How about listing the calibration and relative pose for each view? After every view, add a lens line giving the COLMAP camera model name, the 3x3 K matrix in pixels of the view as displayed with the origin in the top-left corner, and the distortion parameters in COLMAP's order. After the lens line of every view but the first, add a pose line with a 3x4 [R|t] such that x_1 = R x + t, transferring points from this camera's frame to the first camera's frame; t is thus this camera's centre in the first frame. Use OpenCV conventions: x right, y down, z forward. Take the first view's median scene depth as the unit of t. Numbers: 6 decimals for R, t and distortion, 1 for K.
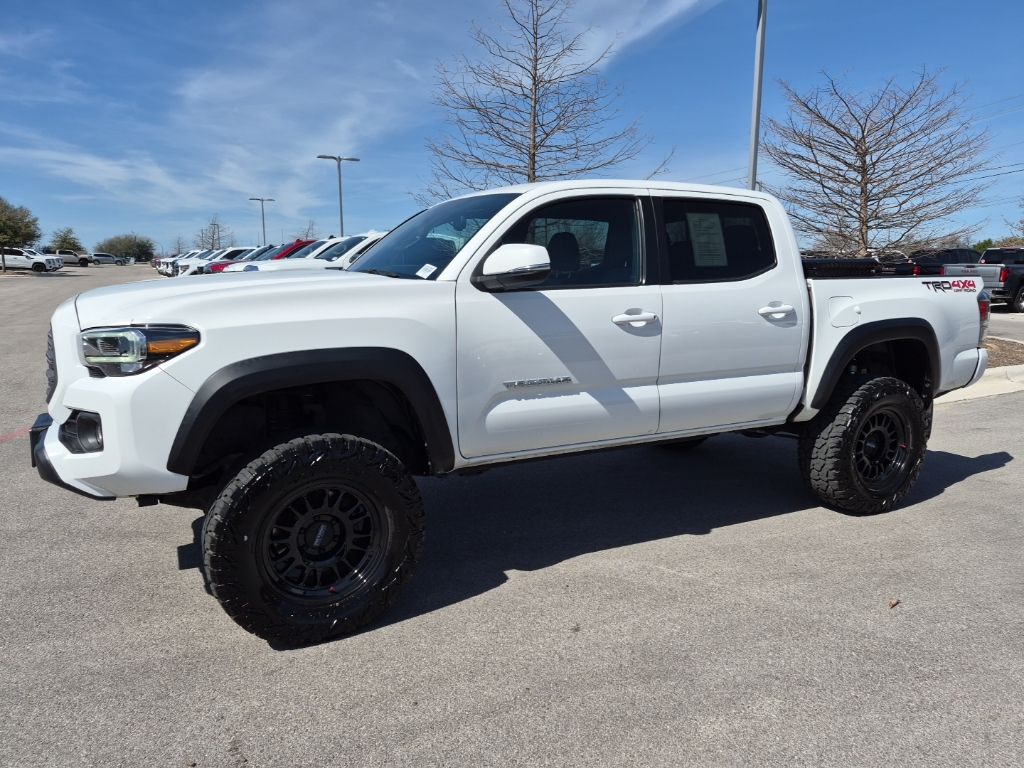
lens RADIAL K [[711.9, 0, 512.9], [0, 711.9, 406.8], [0, 0, 1]] dist [0.073504, -0.068878]
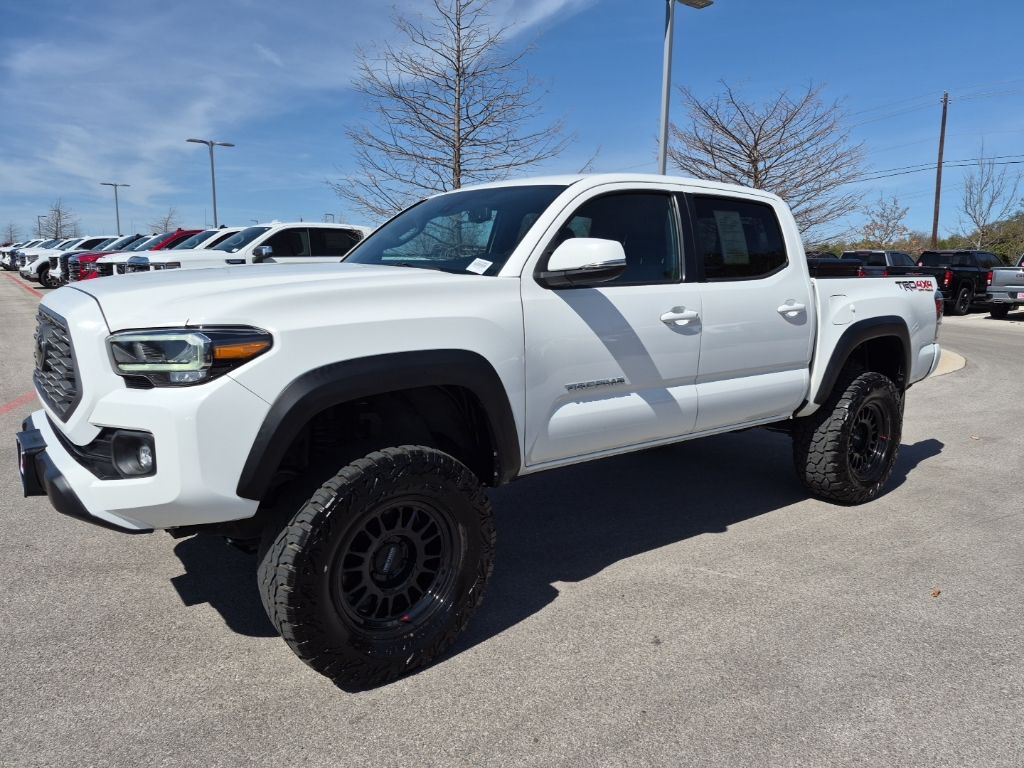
lens RADIAL K [[711.9, 0, 512.1], [0, 711.9, 401.0], [0, 0, 1]] dist [0.073504, -0.068878]
pose [[0.984512, -0.021518, 0.173990, -0.198888], [0.021982, 0.999758, -0.000739, -0.010903], [-0.173932, 0.004552, 0.984747, 0.066060]]
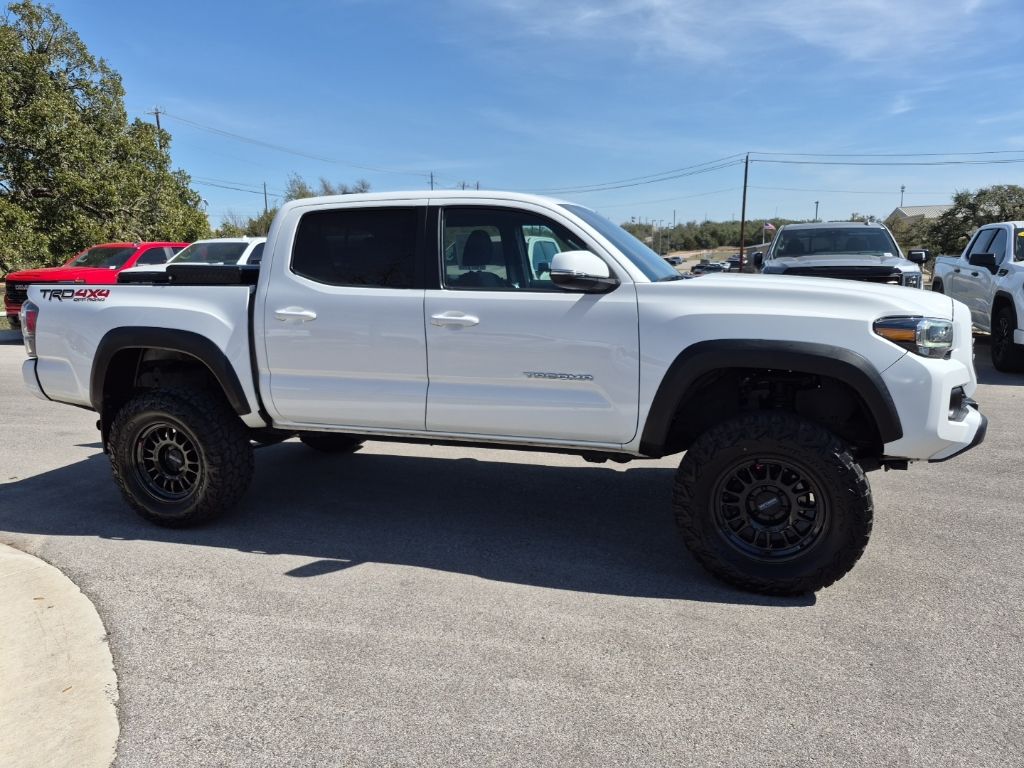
lens RADIAL K [[711.9, 0, 508.1], [0, 711.9, 382.3], [0, 0, 1]] dist [0.073504, -0.068878]
pose [[0.637187, 0.105649, -0.763434, 2.020214], [-0.143106, 0.989553, 0.017499, -0.177820], [0.757307, 0.098102, 0.645649, 0.975843]]
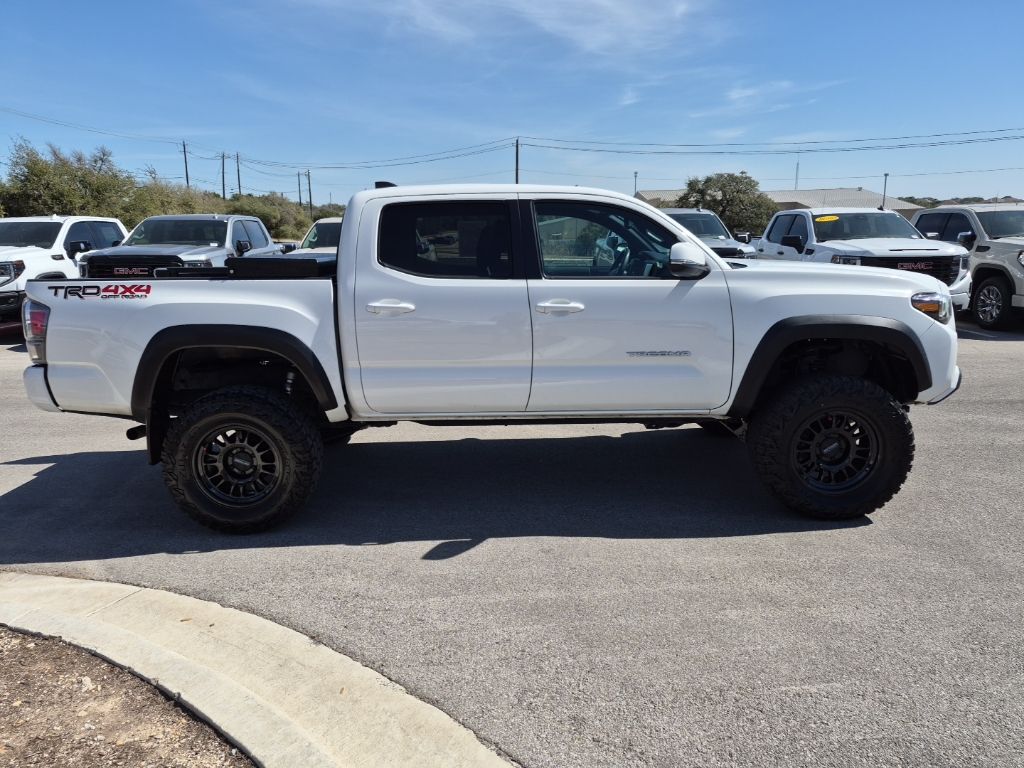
lens RADIAL K [[711.9, 0, 501.0], [0, 711.9, 382.7], [0, 0, 1]] dist [0.073504, -0.068878]
pose [[0.842168, 0.080716, -0.533140, 1.733429], [-0.087667, 0.996074, 0.012320, -0.130966], [0.532042, 0.036363, 0.845937, 0.626460]]
